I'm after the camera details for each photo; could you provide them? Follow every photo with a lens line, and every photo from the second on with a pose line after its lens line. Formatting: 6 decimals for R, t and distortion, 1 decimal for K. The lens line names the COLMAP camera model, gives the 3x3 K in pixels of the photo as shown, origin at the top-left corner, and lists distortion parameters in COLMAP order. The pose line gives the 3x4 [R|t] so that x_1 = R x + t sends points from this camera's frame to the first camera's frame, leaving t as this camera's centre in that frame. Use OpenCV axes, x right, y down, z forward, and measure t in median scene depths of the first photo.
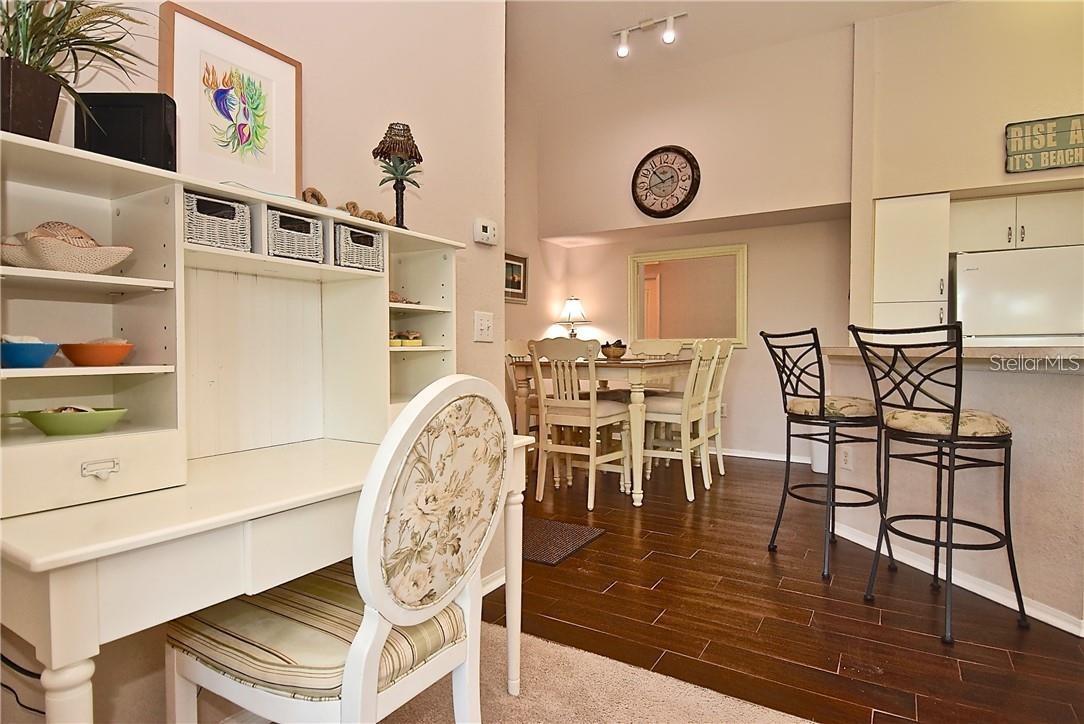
lens RADIAL K [[575.7, 0, 544.0], [0, 575.7, 359.5], [0, 0, 1]] dist [0.057325, -0.065576]
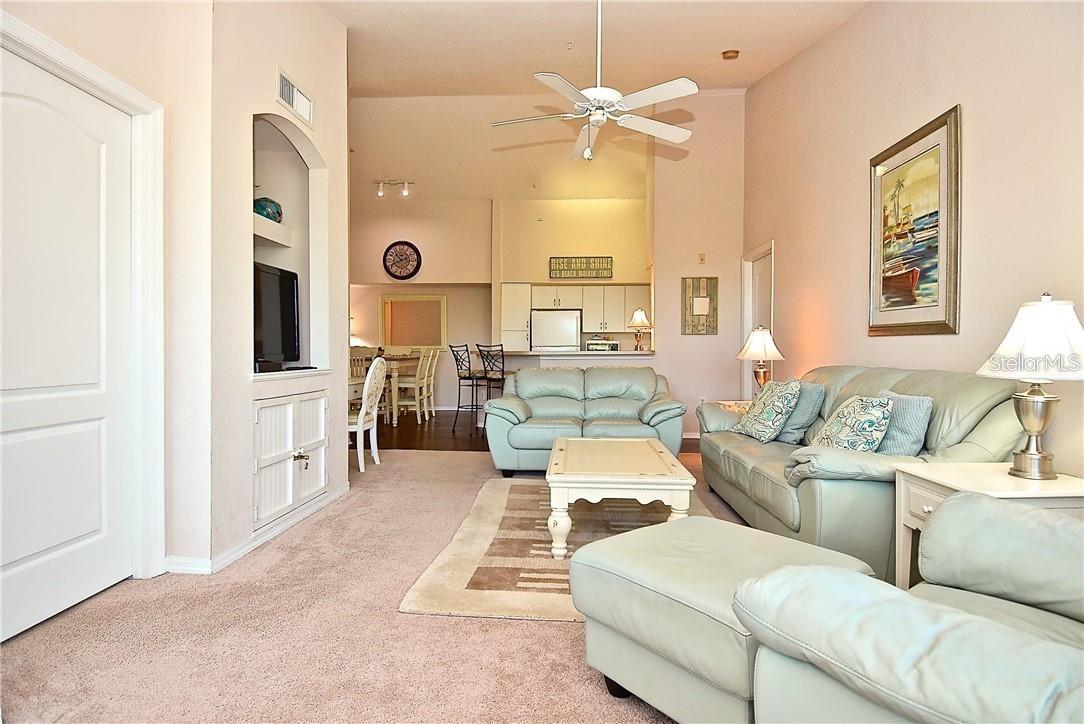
lens RADIAL K [[575.7, 0, 544.0], [0, 575.7, 359.5], [0, 0, 1]] dist [0.057325, -0.065576]
pose [[0.882000, -0.004002, 0.471232, -0.313570], [0.006557, 0.999971, -0.003781, 0.019591], [-0.471204, 0.006425, 0.882001, -0.994354]]
